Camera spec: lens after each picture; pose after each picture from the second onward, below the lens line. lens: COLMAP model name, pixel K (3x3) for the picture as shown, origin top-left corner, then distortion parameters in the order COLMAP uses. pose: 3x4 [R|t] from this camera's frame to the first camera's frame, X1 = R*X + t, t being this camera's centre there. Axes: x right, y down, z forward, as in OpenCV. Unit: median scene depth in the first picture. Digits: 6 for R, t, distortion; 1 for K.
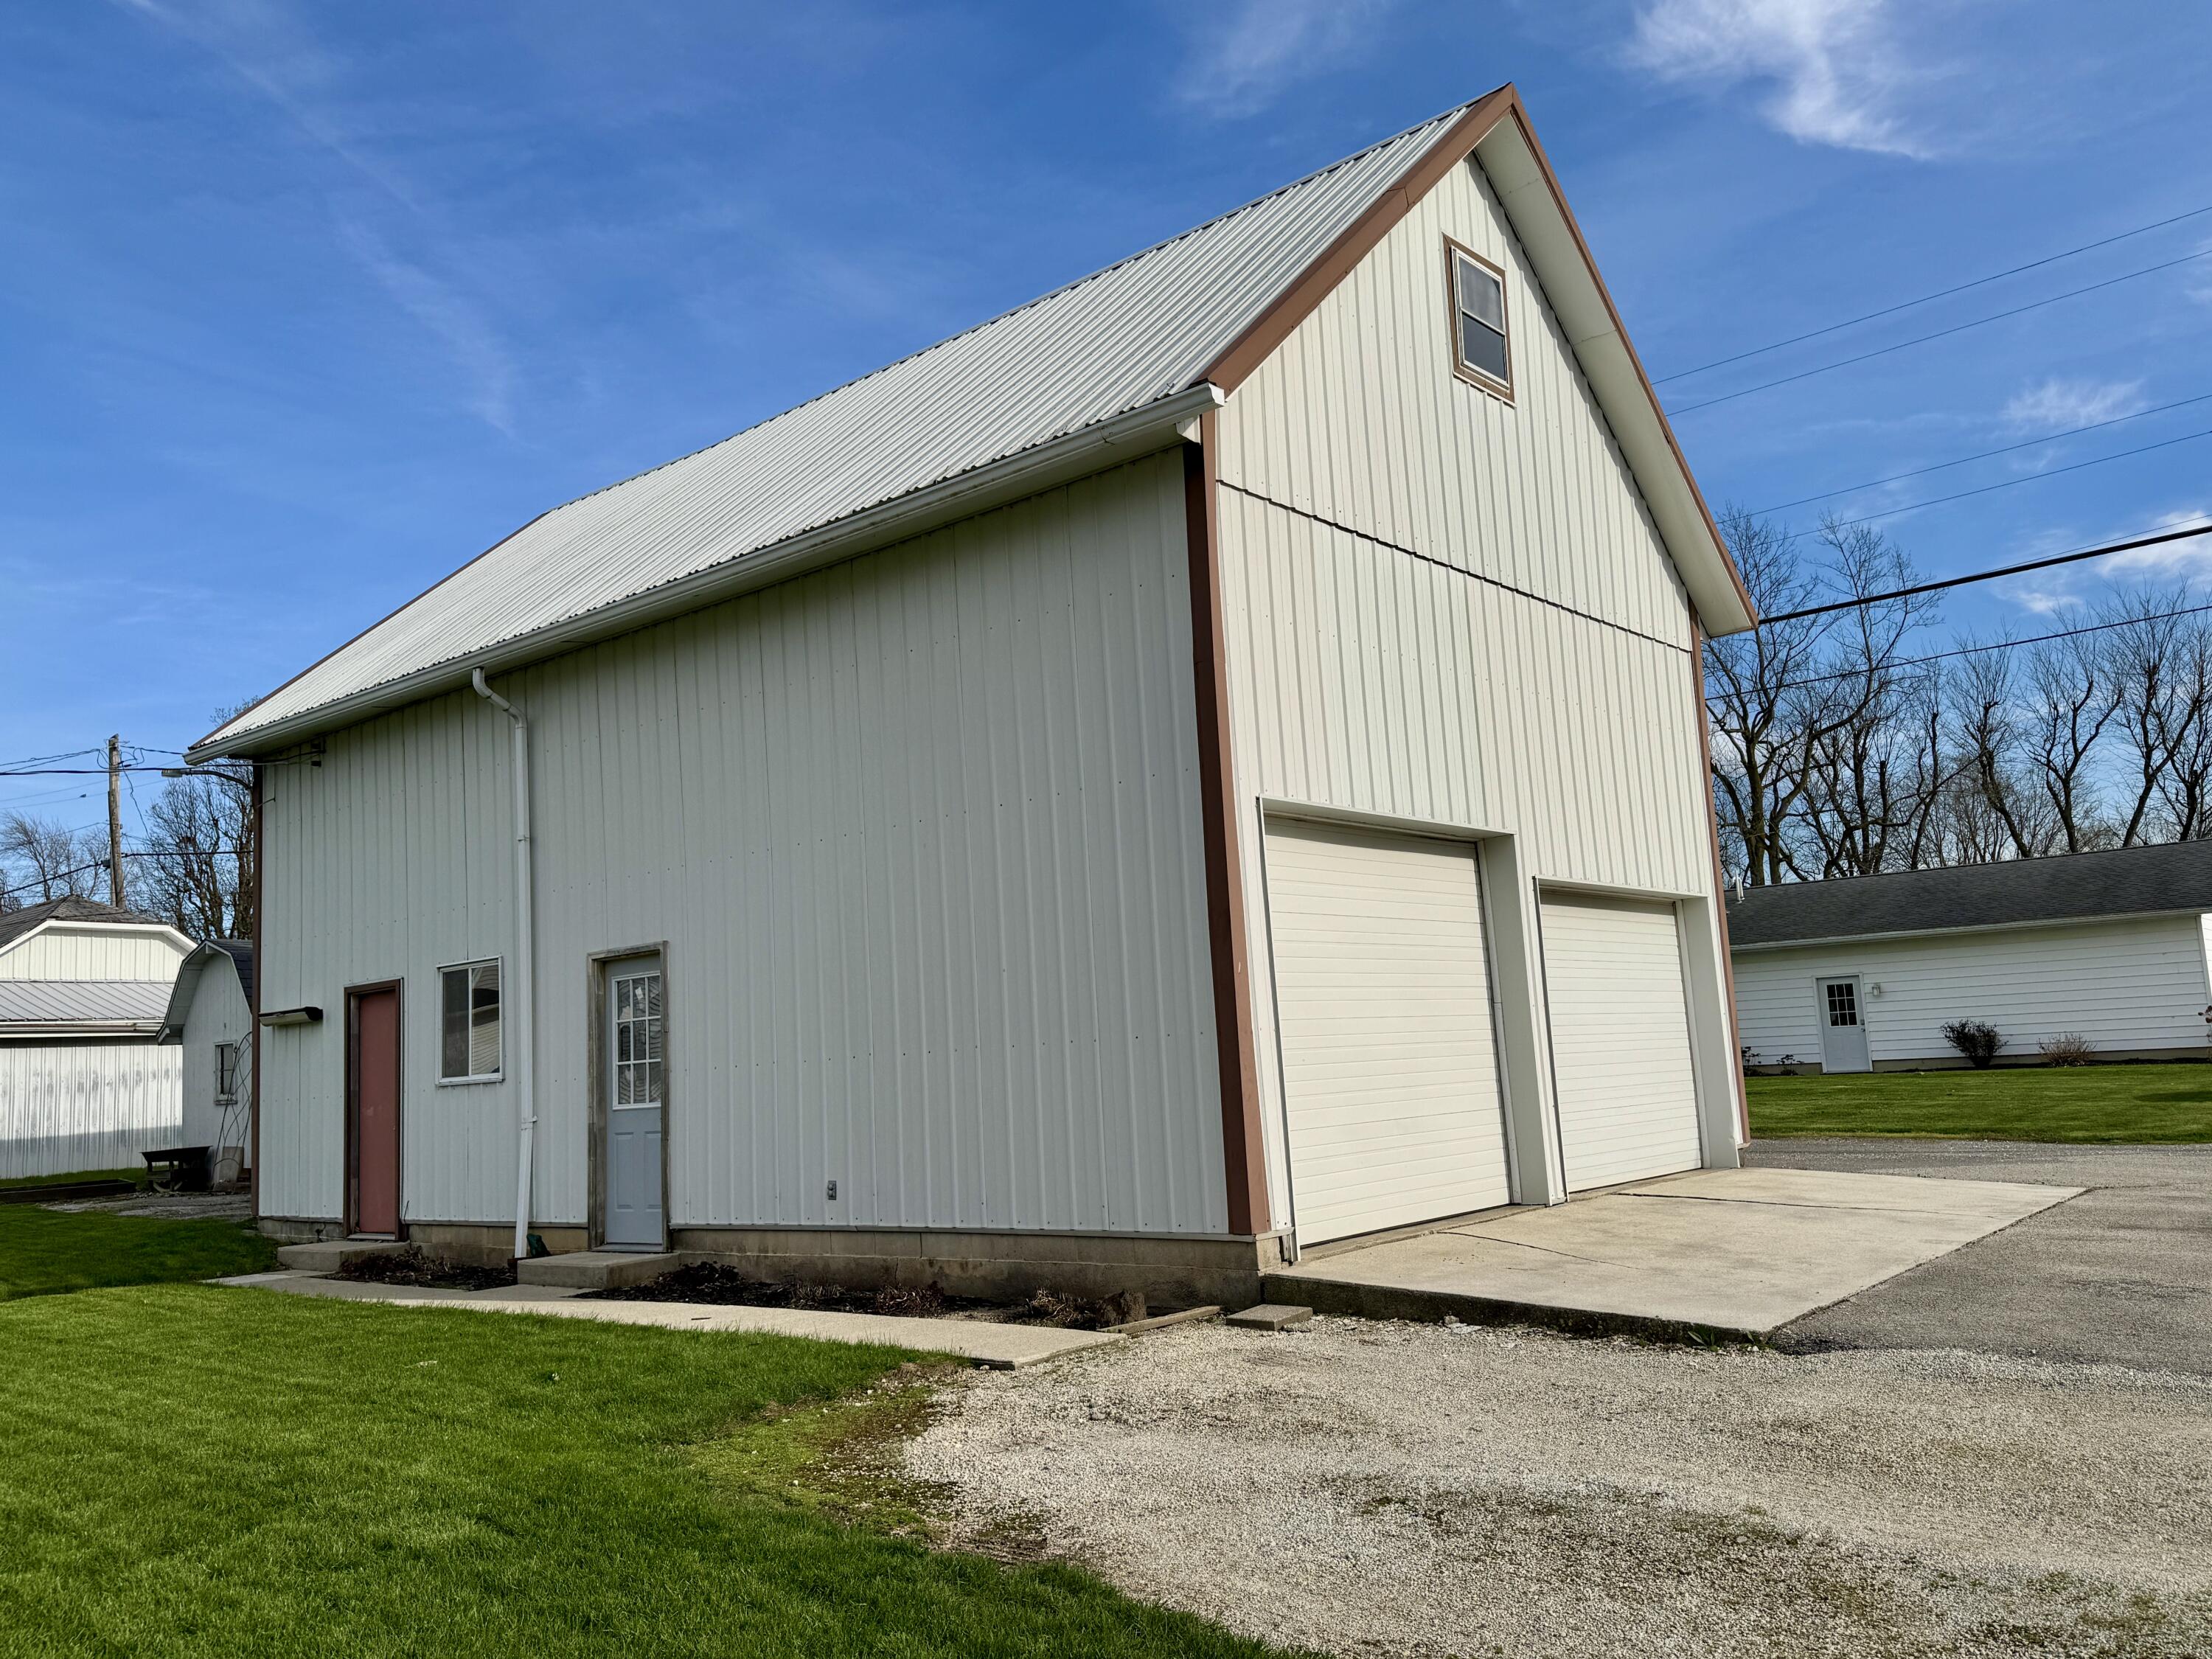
lens RADIAL K [[1725.0, 0, 1106.0], [0, 1725.0, 829.5], [0, 0, 1]] dist [0.000009, -0.000460]
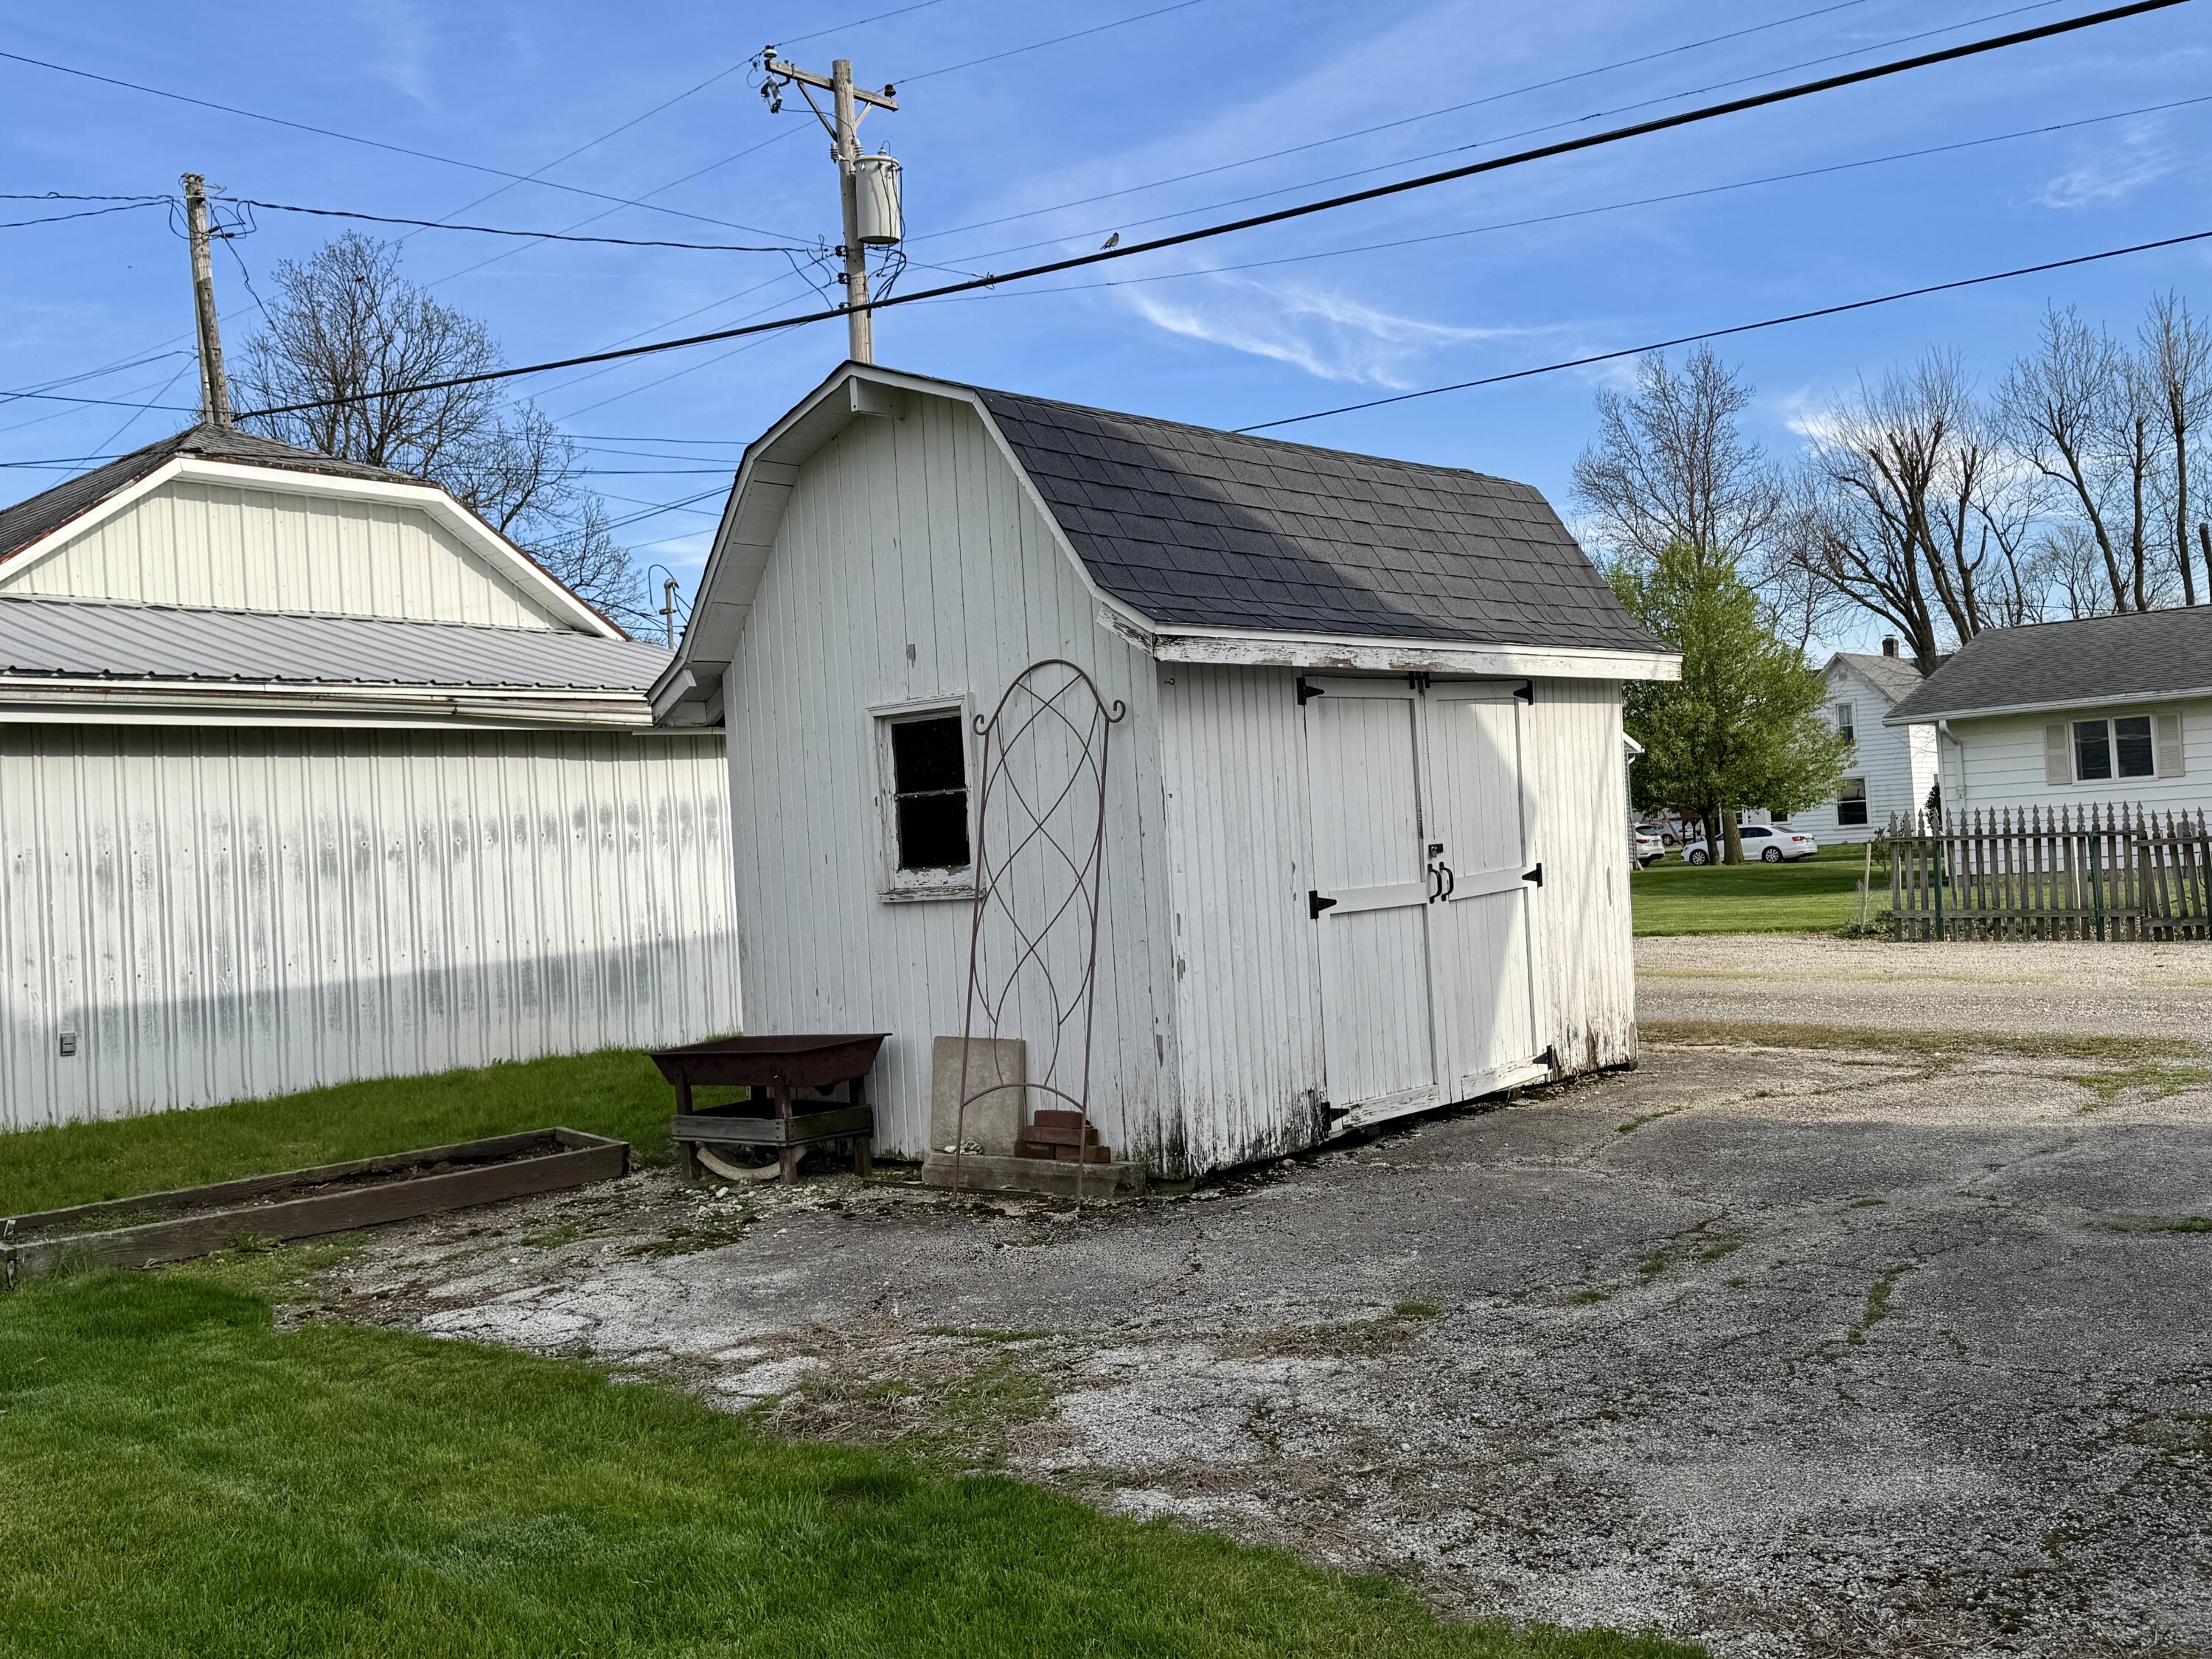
lens RADIAL K [[1957.3, 0, 1106.0], [0, 1957.3, 829.5], [0, 0, 1]] dist [0.012022, 0.007465]
pose [[0.999820, -0.005149, -0.018283, -0.414064], [0.007341, 0.992516, 0.121892, 0.090362], [0.017519, -0.122004, 0.992375, 0.571533]]
